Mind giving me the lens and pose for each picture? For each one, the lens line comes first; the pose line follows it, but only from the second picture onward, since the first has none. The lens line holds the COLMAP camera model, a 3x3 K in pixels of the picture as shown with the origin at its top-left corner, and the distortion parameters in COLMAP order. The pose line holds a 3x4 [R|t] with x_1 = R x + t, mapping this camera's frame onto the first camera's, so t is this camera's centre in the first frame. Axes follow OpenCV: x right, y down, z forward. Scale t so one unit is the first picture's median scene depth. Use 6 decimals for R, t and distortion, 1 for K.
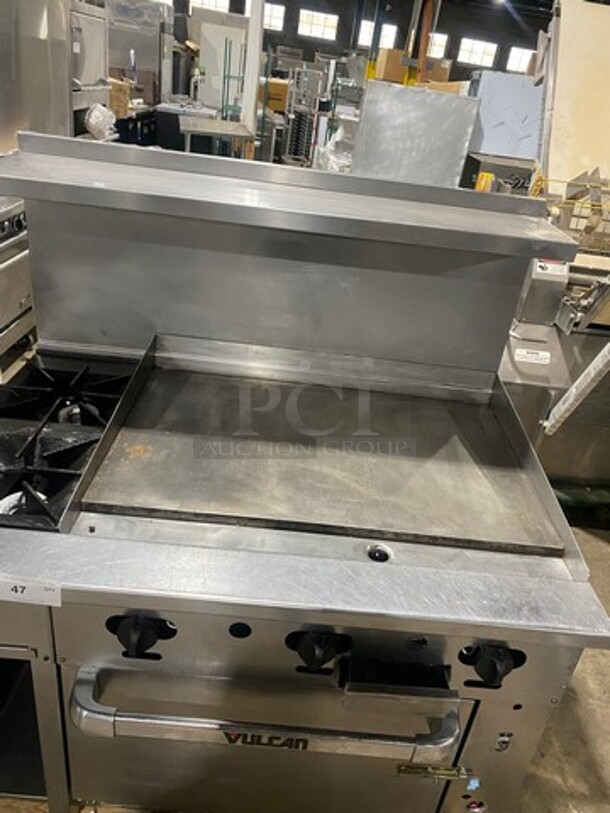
lens RADIAL K [[615.1, 0, 311.9], [0, 615.1, 402.1], [0, 0, 1]] dist [0.019434, -0.011701]
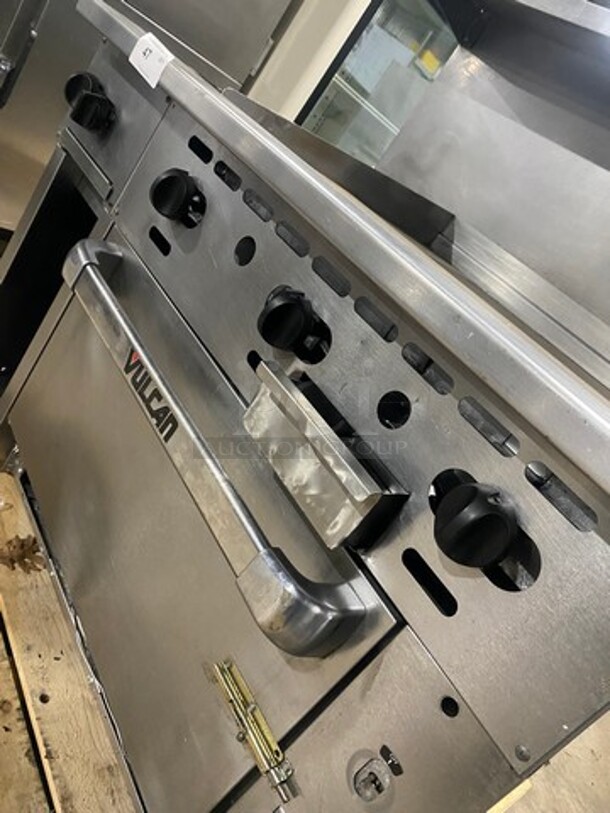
lens RADIAL K [[615.1, 0, 304.5], [0, 615.1, 405.2], [0, 0, 1]] dist [0.019434, -0.011701]
pose [[0.590550, 0.548579, -0.591871, 0.189702], [-0.740591, 0.659762, -0.127434, 0.219416], [0.320586, 0.513591, 0.795895, 0.218292]]
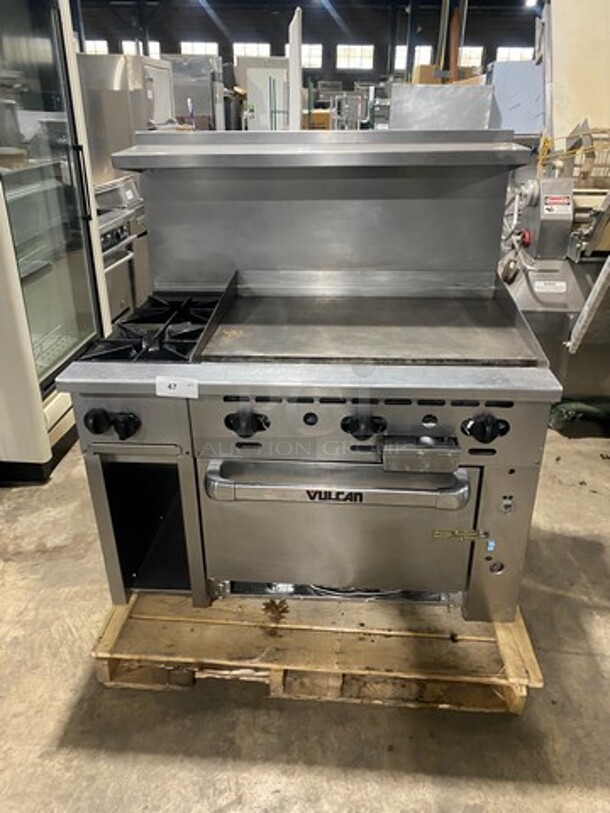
lens RADIAL K [[615.1, 0, 309.5], [0, 615.1, 401.5], [0, 0, 1]] dist [0.019434, -0.011701]
pose [[0.989388, -0.088708, -0.115073, 0.023961], [0.083232, 0.995195, -0.051559, 0.167155], [0.119093, 0.041434, 0.992018, -0.205583]]
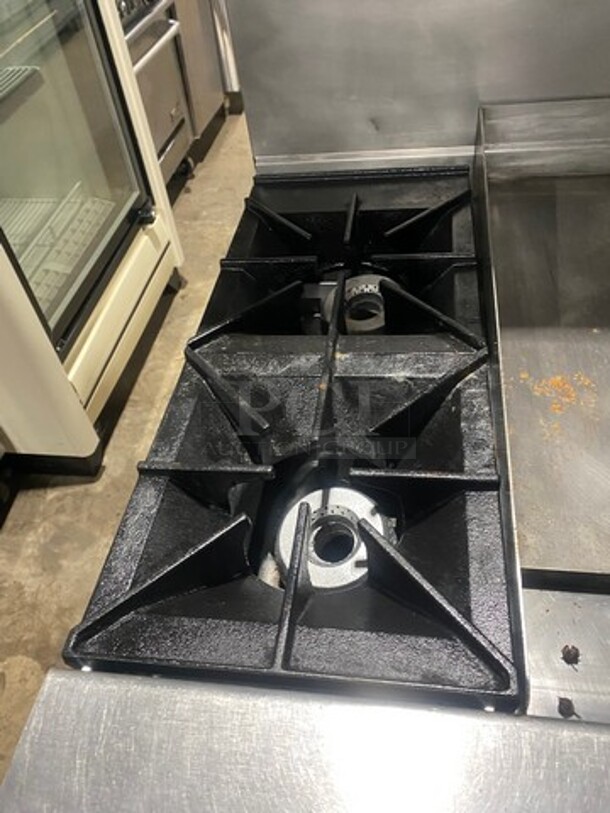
lens RADIAL K [[615.1, 0, 307.8], [0, 615.1, 401.5], [0, 0, 1]] dist [0.019434, -0.011701]
pose [[0.964480, -0.061569, -0.256882, -0.175130], [0.138449, 0.946011, 0.293079, -0.033142], [0.224968, -0.318233, 0.920933, 0.286999]]
